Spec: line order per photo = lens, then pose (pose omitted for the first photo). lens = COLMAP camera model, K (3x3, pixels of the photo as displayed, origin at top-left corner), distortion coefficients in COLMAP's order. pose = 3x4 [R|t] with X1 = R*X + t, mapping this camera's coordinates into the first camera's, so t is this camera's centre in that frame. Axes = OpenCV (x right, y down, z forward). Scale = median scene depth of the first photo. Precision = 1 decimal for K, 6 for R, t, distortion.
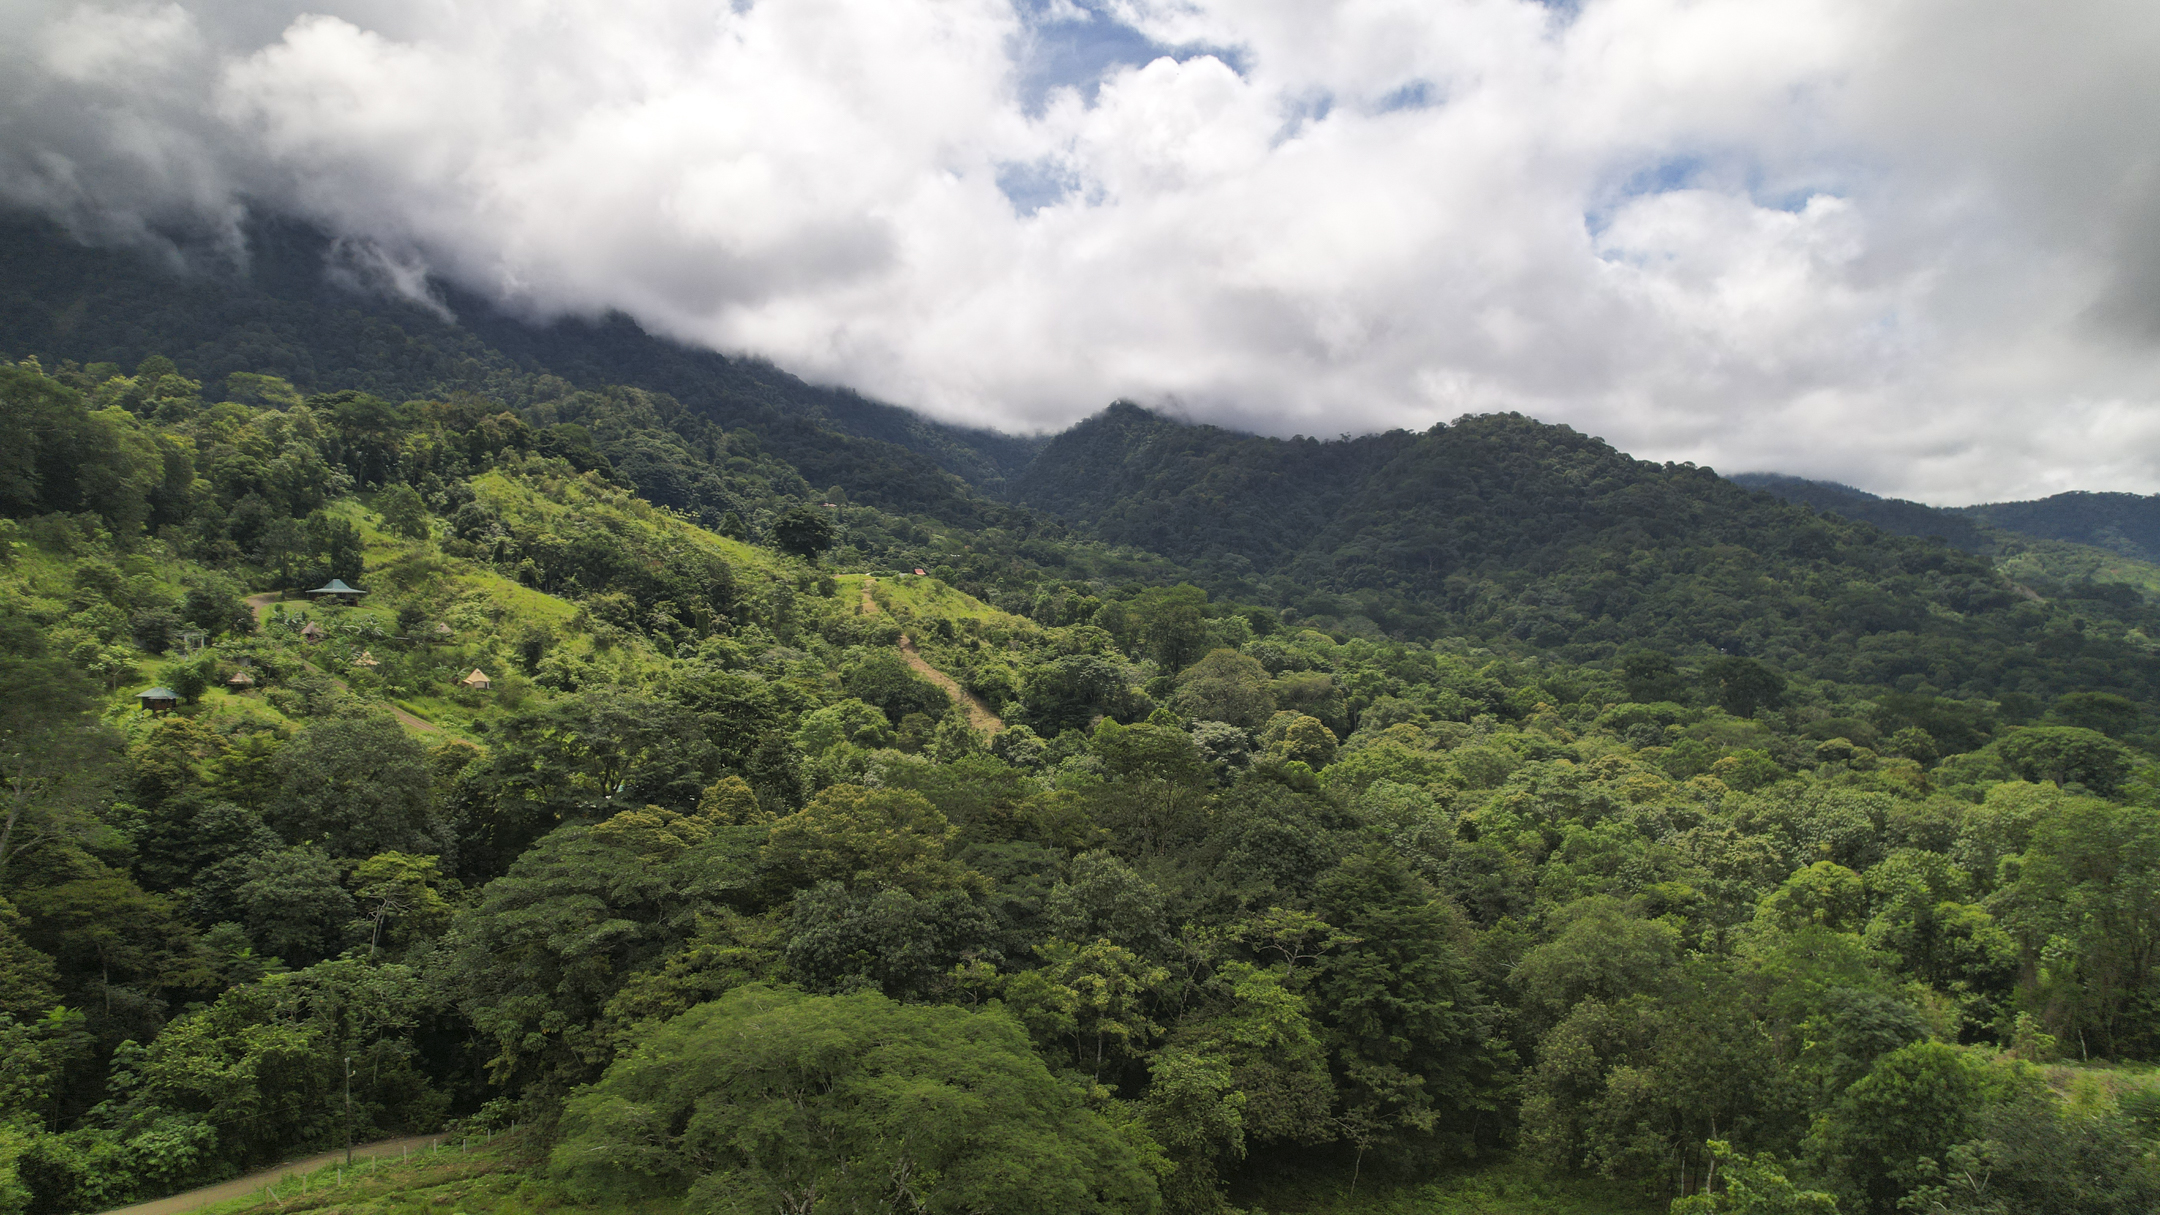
lens RADIAL K [[1372.6, 0, 1080.0], [0, 1372.6, 607.5], [0, 0, 1]] dist [-0.072355, 0.065684]
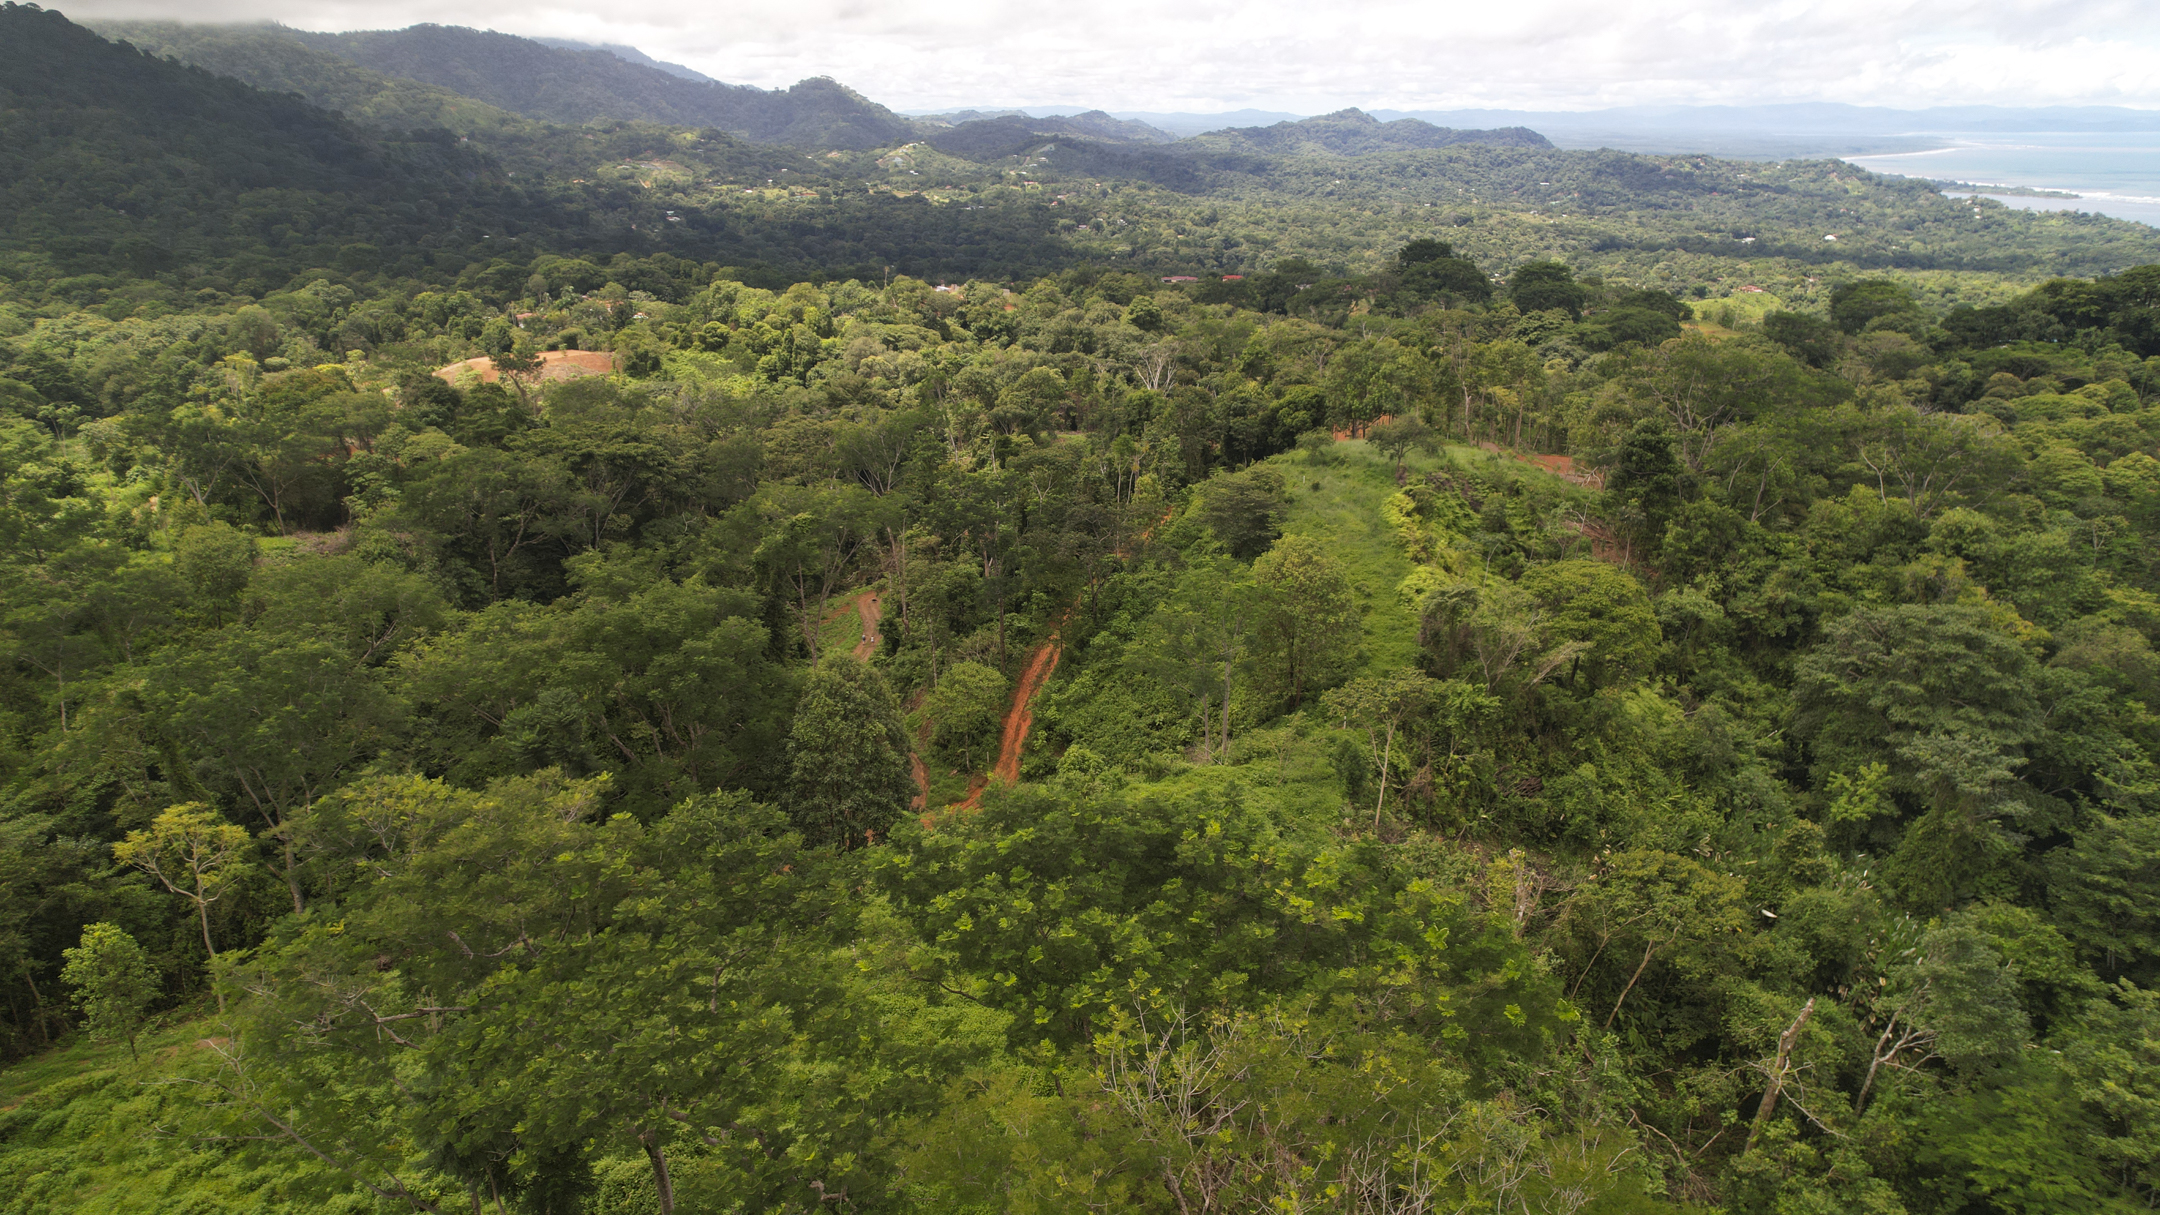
lens RADIAL K [[1372.6, 0, 1080.0], [0, 1372.6, 607.5], [0, 0, 1]] dist [-0.072355, 0.065684]
pose [[0.504988, -0.296242, 0.810696, -0.414105], [0.003636, 0.939977, 0.341218, -0.106409], [-0.863119, -0.169363, 0.475754, -0.894896]]
